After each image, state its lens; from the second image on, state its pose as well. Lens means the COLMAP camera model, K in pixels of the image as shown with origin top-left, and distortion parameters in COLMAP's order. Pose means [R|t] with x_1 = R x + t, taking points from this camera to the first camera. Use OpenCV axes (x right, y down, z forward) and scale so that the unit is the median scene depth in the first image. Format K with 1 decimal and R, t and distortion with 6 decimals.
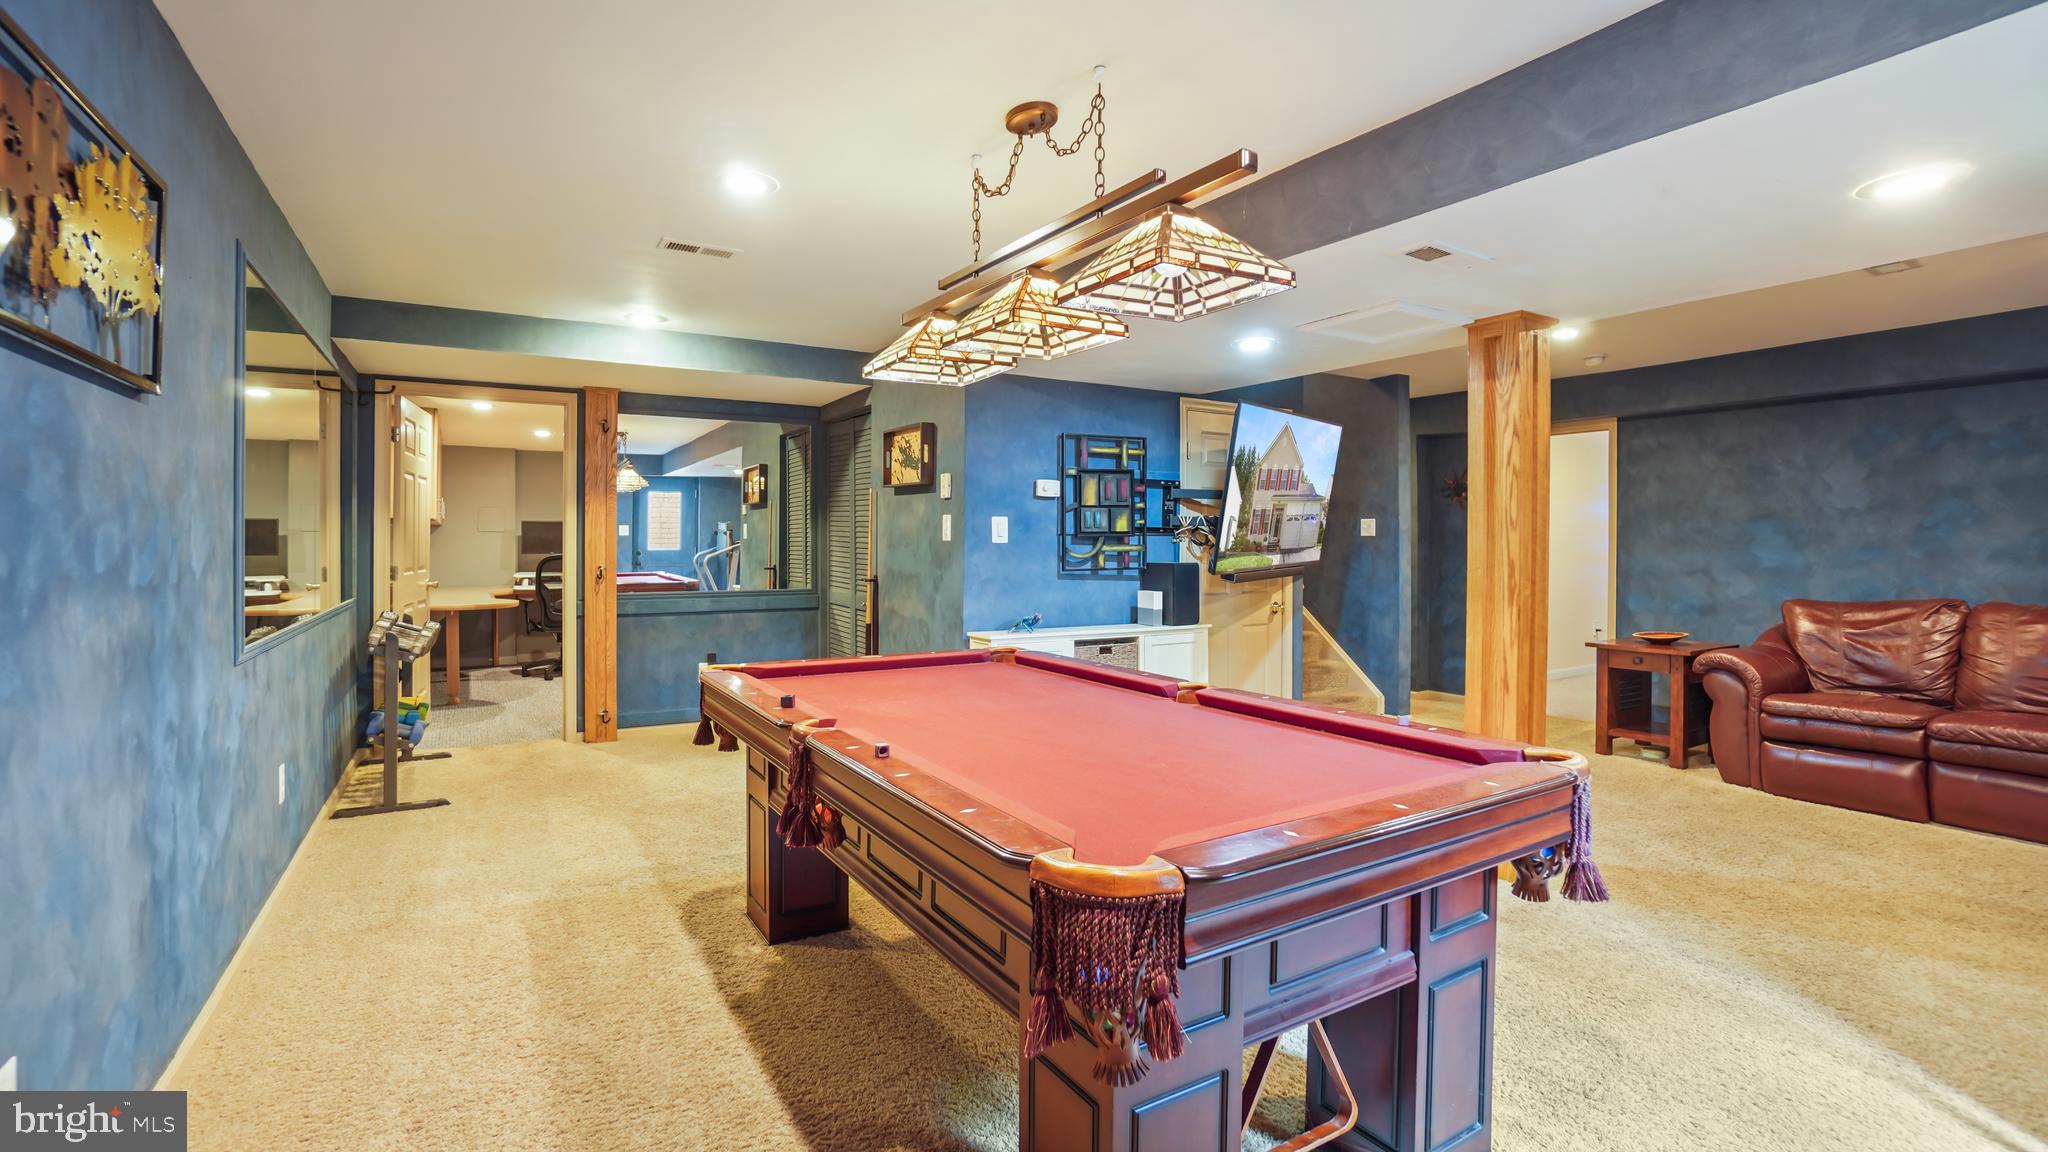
lens RADIAL K [[907.7, 0, 1010.4], [0, 907.7, 548.8], [0, 0, 1]] dist [-0.065894, 0.023959]
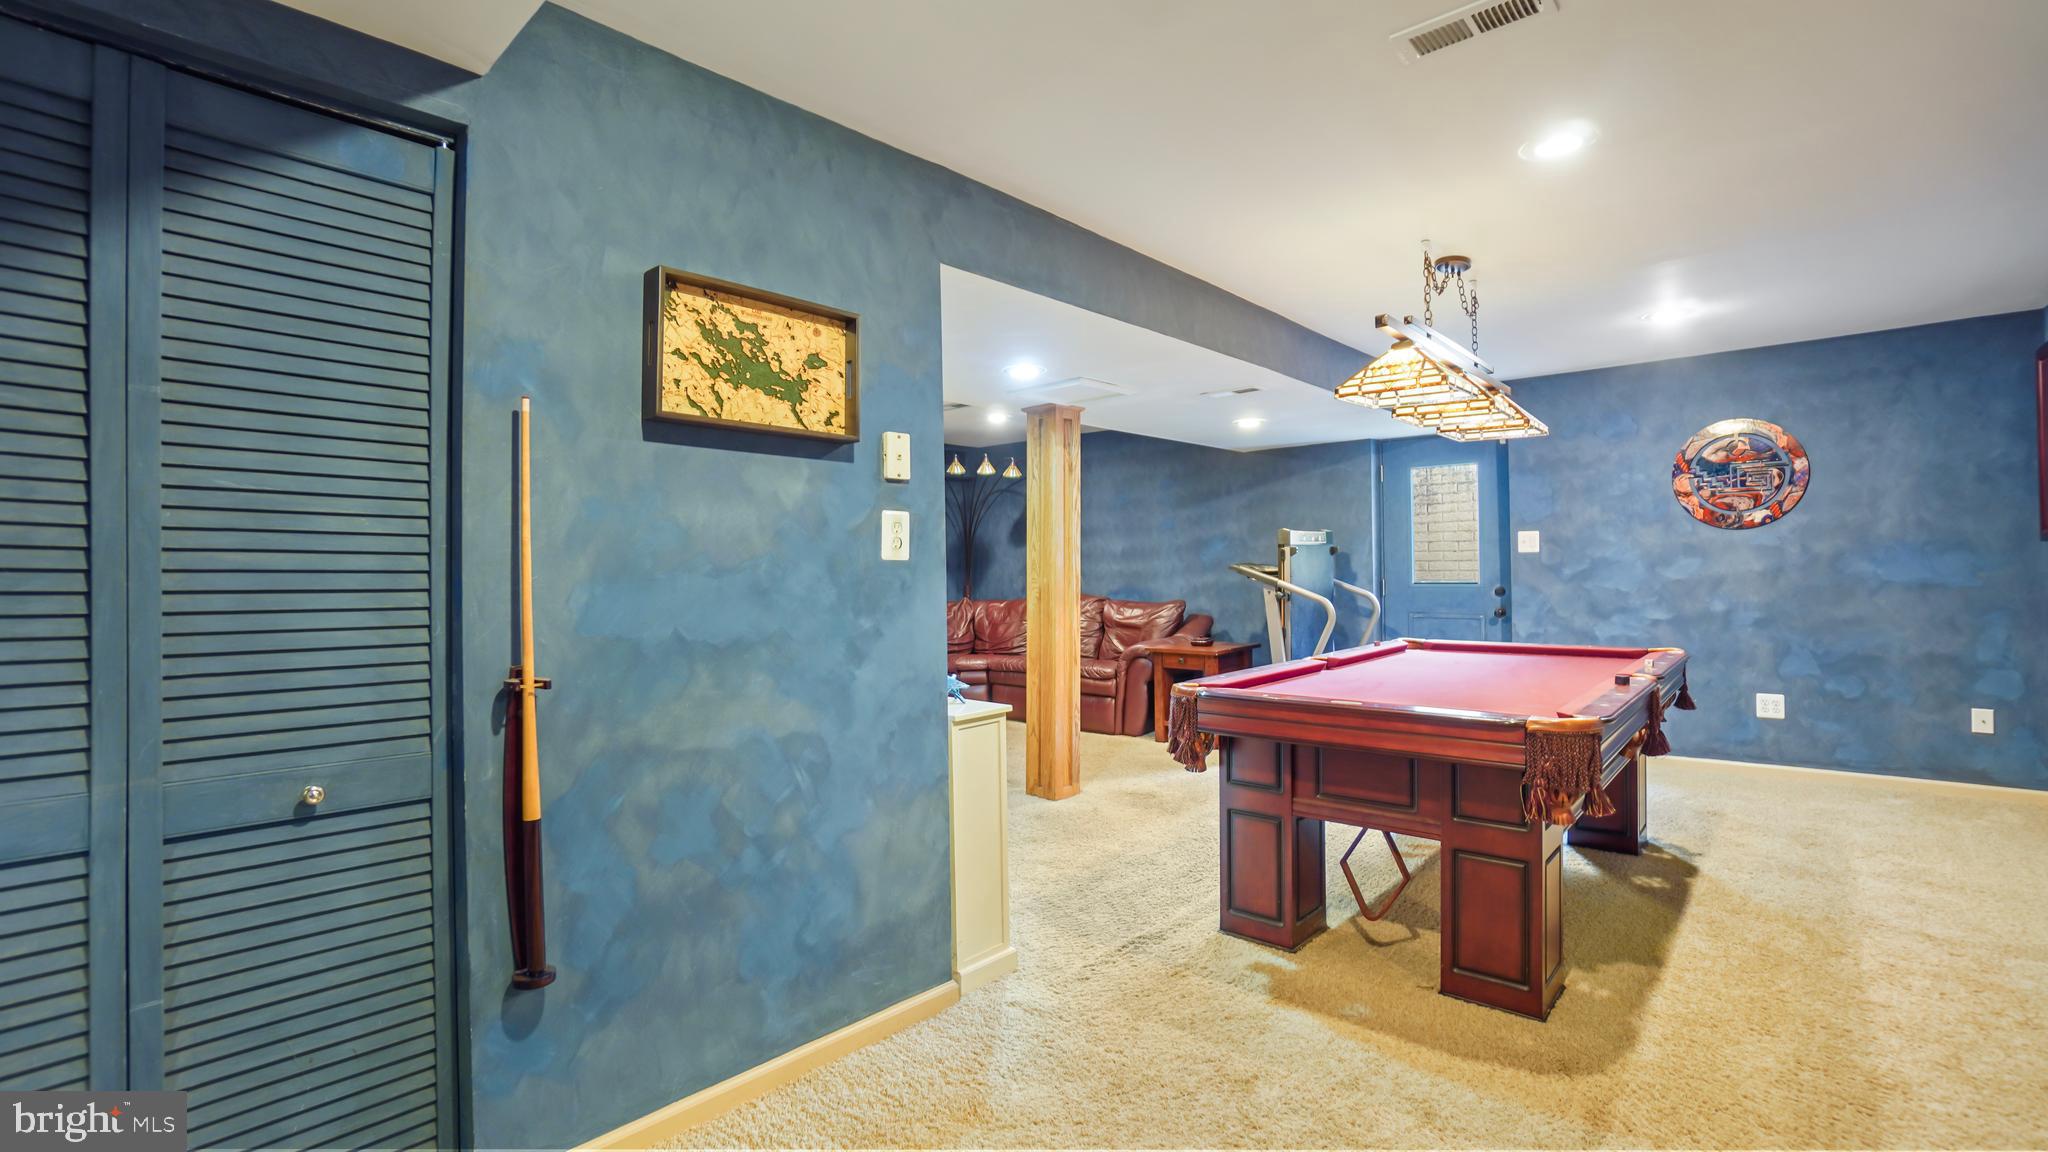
lens RADIAL K [[907.7, 0, 1010.4], [0, 907.7, 548.8], [0, 0, 1]] dist [-0.065894, 0.023959]
pose [[-0.284366, 0.003690, 0.958709, -0.954709], [0.006140, 0.999979, -0.002028, -0.022763], [-0.958696, 0.005310, -0.284382, 1.744714]]
